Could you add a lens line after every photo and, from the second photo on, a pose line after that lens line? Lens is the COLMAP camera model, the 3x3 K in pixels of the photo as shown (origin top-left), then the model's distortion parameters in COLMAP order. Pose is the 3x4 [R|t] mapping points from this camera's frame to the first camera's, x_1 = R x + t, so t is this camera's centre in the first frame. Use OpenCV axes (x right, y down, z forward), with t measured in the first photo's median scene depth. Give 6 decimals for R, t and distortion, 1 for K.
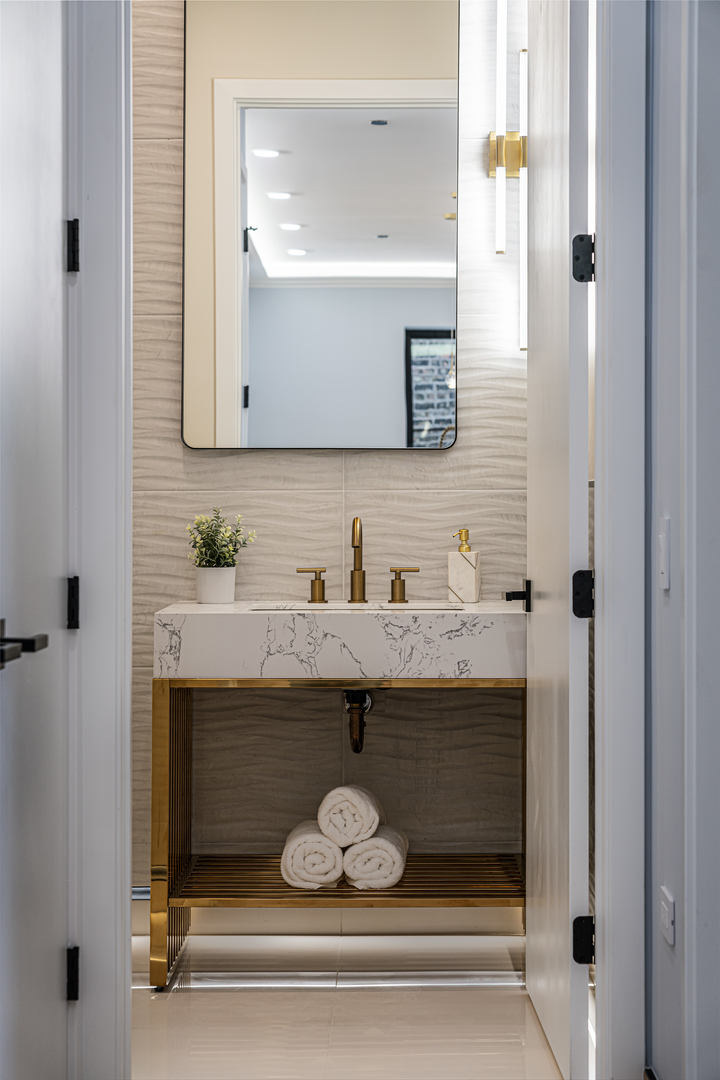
lens RADIAL K [[2014.1, 0, 360.0], [0, 2014.1, 540.0], [0, 0, 1]] dist [-0.000098, 0.056326]
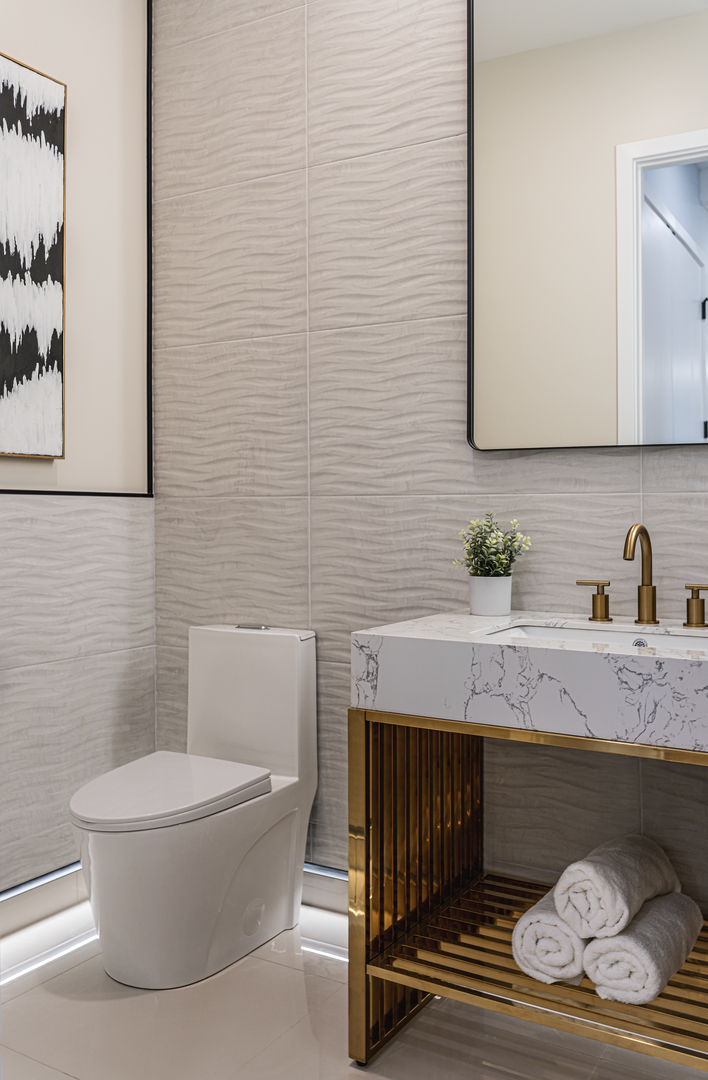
lens RADIAL K [[946.7, 0, 353.0], [0, 946.7, 508.1], [0, 0, 1]] dist [-0.005208, -0.006645]
pose [[0.861176, 0.002160, -0.508303, 0.094643], [-0.013470, 0.999737, -0.018574, -0.008661], [0.508129, 0.022842, 0.860978, 0.579756]]
